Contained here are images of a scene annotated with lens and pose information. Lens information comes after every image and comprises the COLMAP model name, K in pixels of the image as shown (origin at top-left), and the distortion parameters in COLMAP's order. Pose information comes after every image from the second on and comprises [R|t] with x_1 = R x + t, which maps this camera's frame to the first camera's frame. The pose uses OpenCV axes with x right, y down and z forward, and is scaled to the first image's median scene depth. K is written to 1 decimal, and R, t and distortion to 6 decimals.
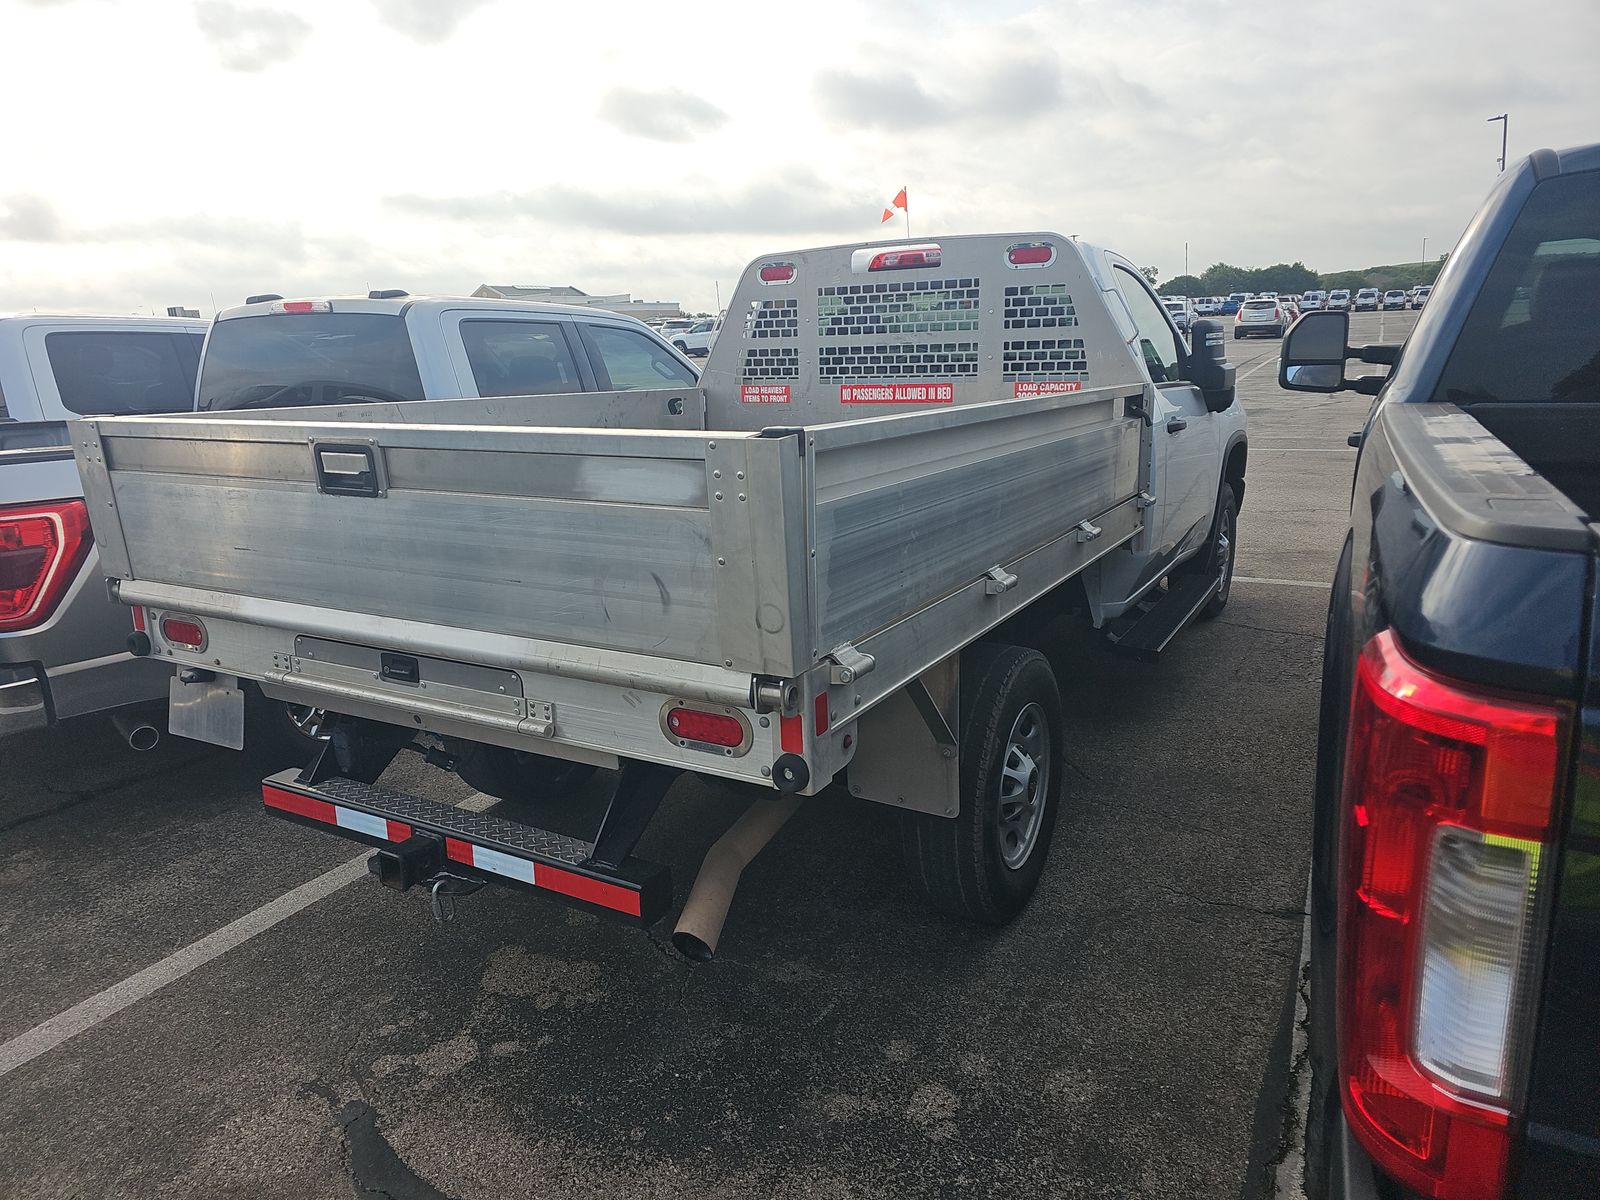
lens RADIAL K [[1052.1, 0, 777.9], [0, 1052.1, 582.9], [0, 0, 1]] dist [0.044923, -0.038546]
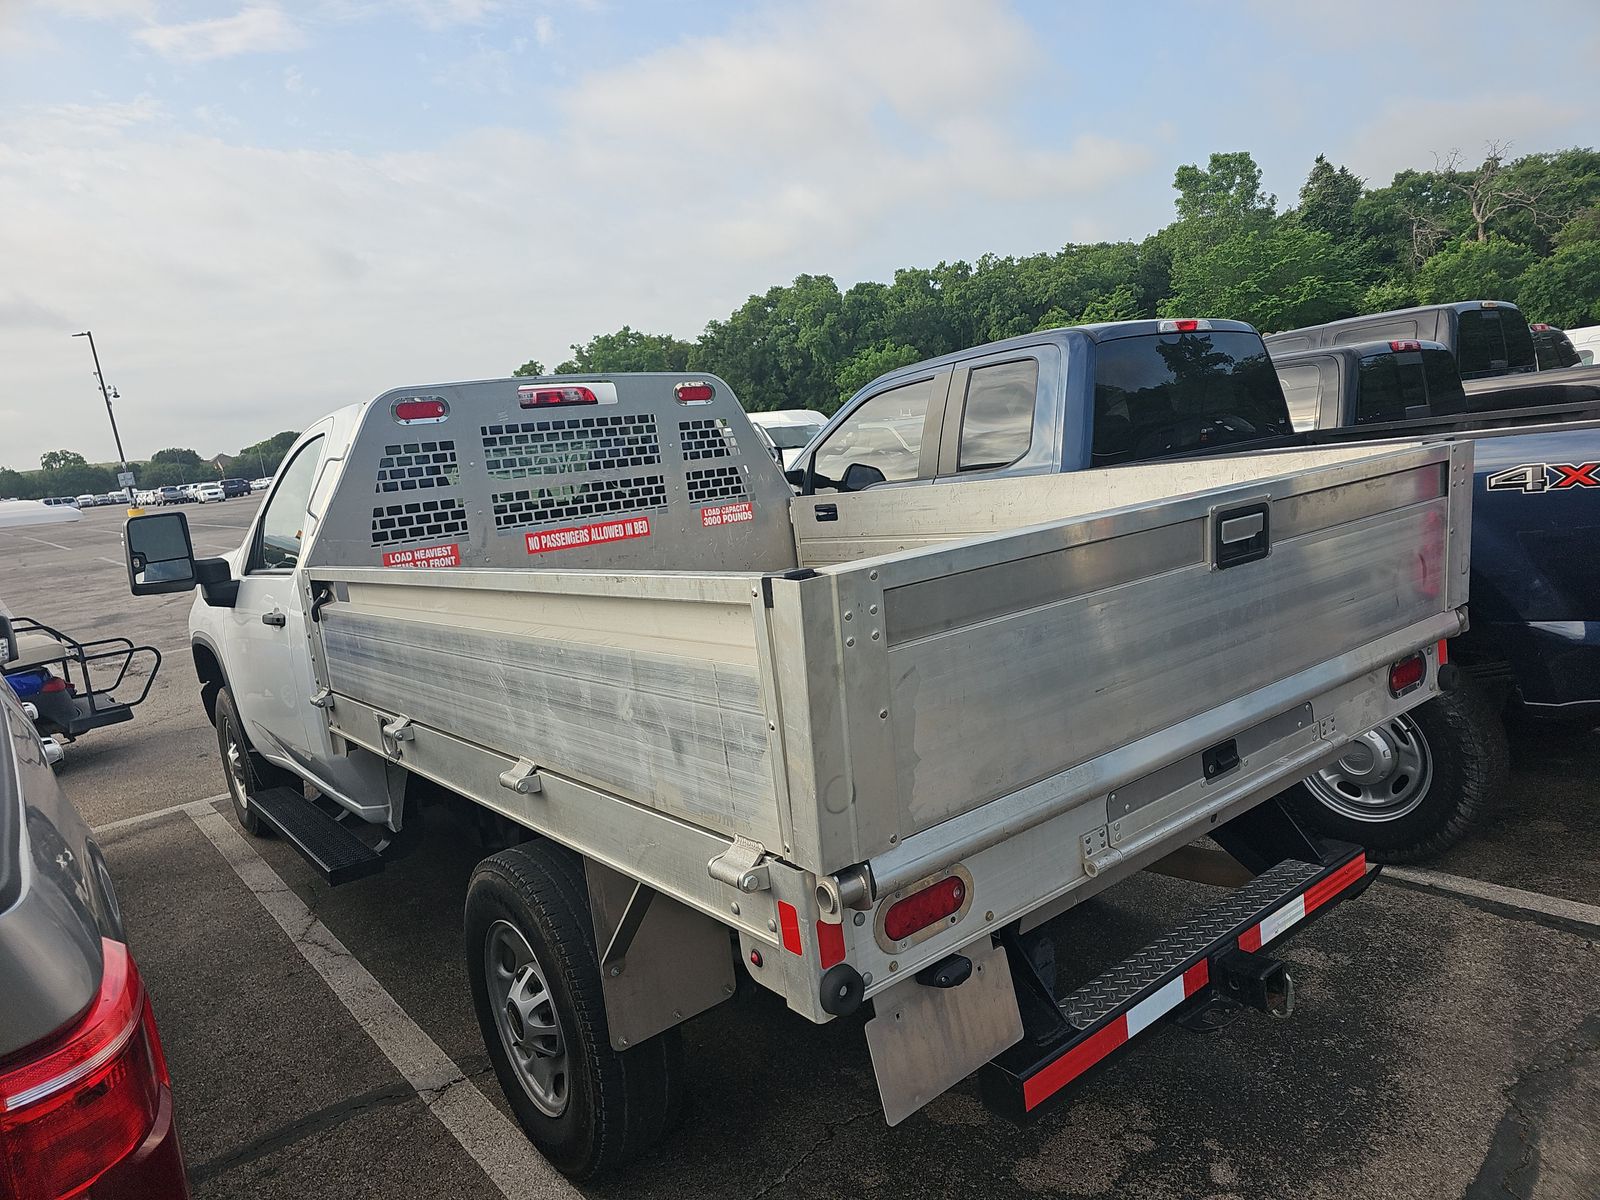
lens RADIAL K [[1052.1, 0, 815.1], [0, 1052.1, 599.8], [0, 0, 1]] dist [0.044923, -0.038546]
pose [[0.365531, -0.143299, 0.919702, -0.723894], [0.301188, 0.953130, 0.028802, -0.099669], [-0.880723, 0.266475, 0.391558, 0.515190]]
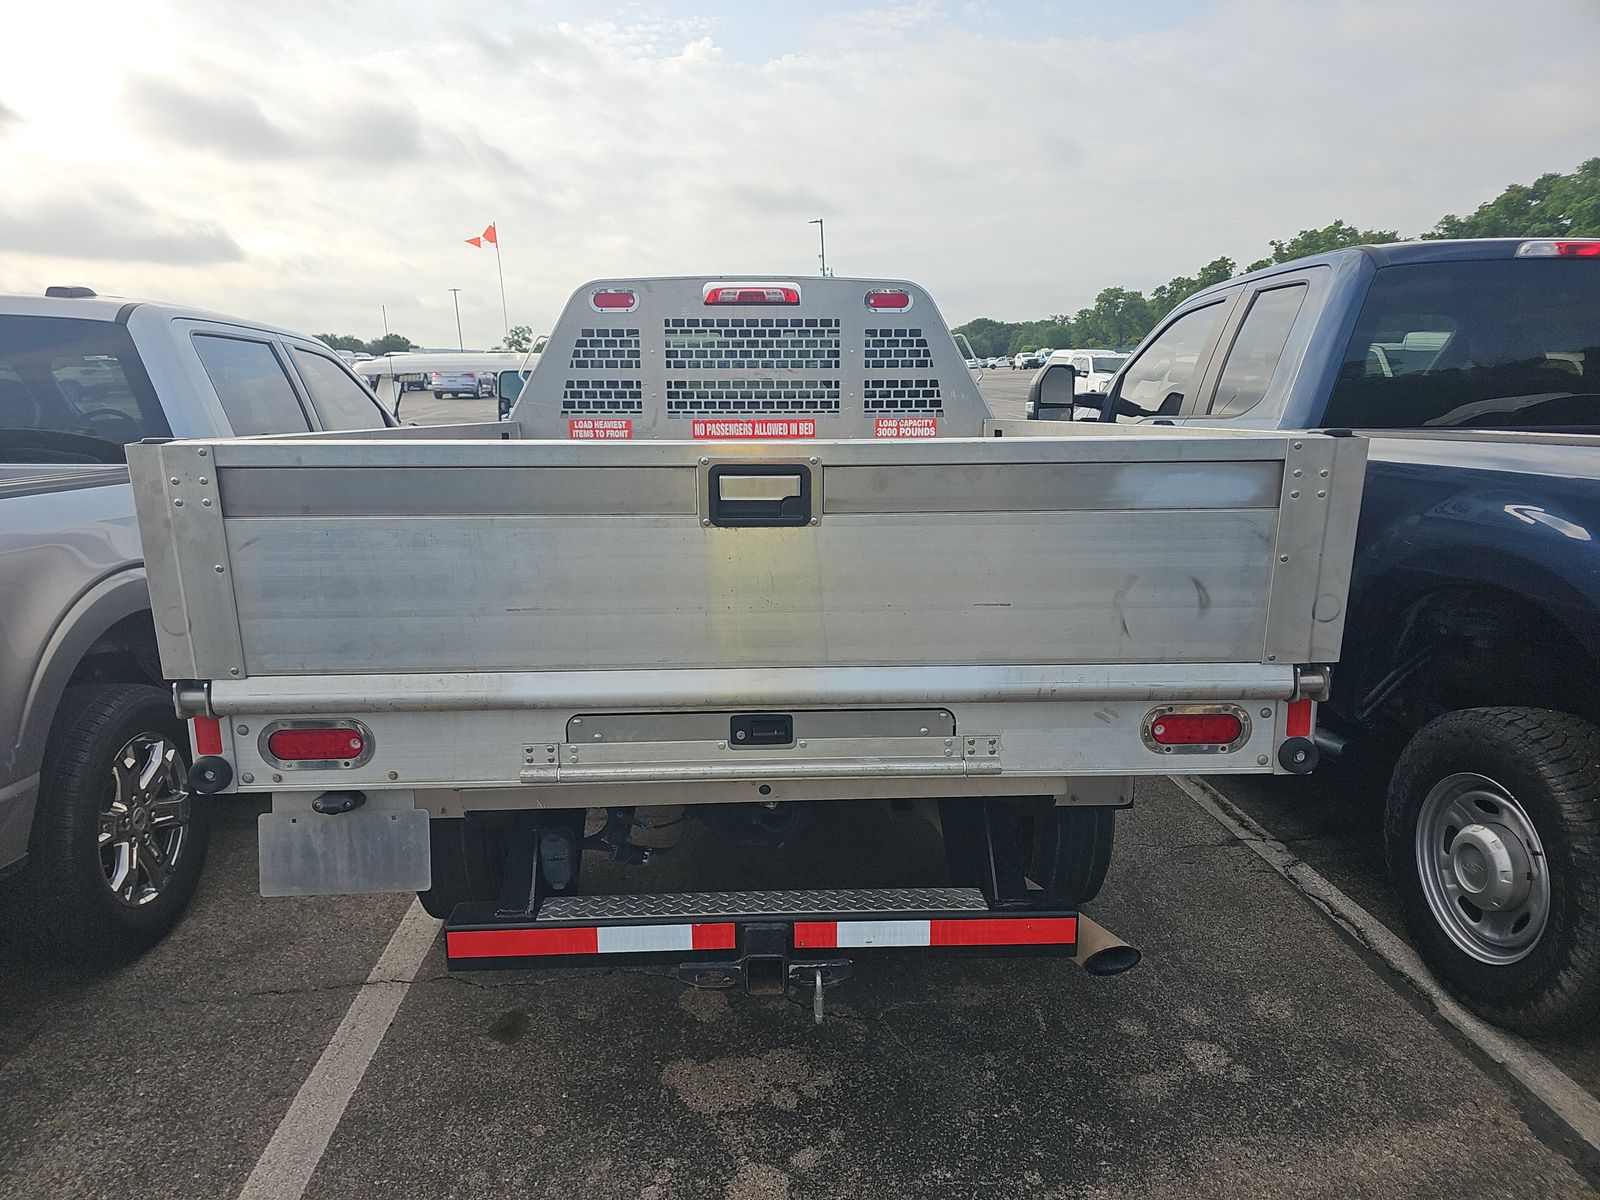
lens RADIAL K [[1052.1, 0, 786.0], [0, 1052.1, 608.4], [0, 0, 1]] dist [0.044923, -0.038546]
pose [[0.844328, -0.083151, 0.529336, -0.436350], [0.097285, 0.995256, 0.001165, -0.008717], [-0.526921, 0.050513, 0.848412, 0.154952]]
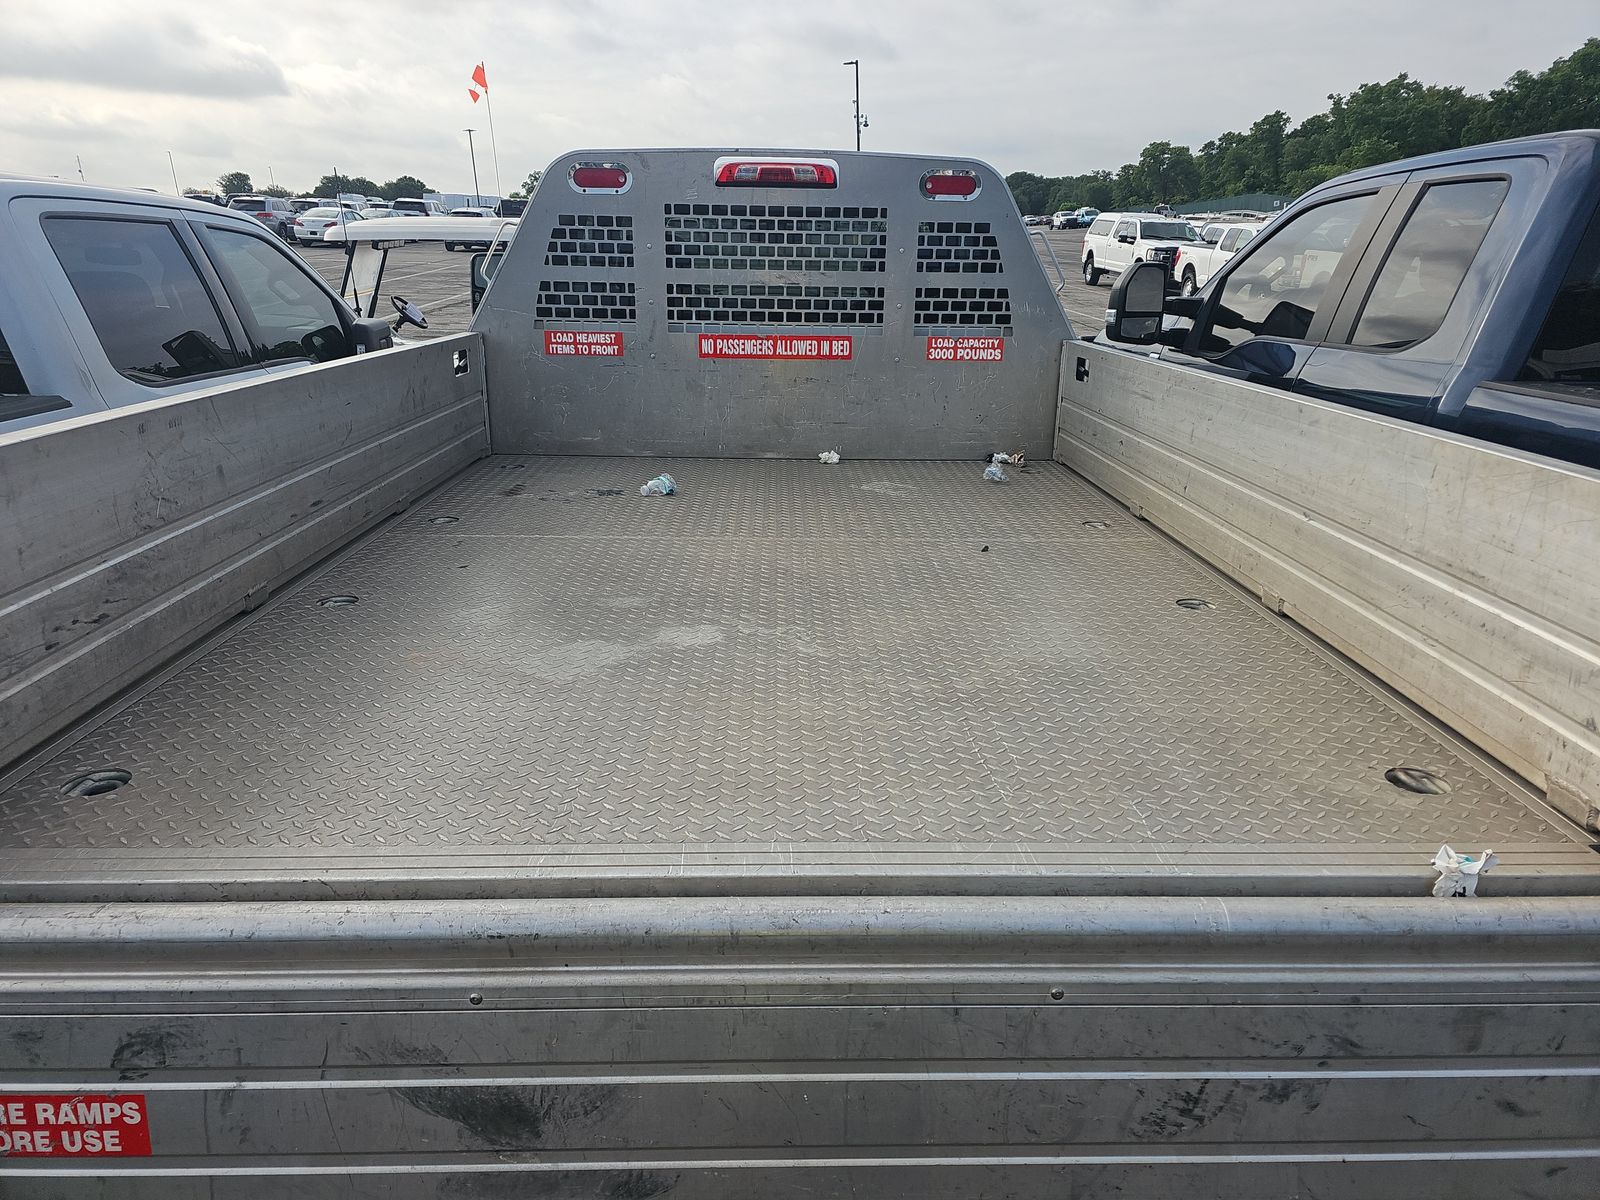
lens RADIAL K [[1052.1, 0, 804.6], [0, 1052.1, 590.8], [0, 0, 1]] dist [0.044923, -0.038546]
pose [[0.848184, -0.123707, 0.515054, -0.328895], [0.076360, 0.990746, 0.112211, -0.090386], [-0.524169, -0.055846, 0.849781, 0.317919]]
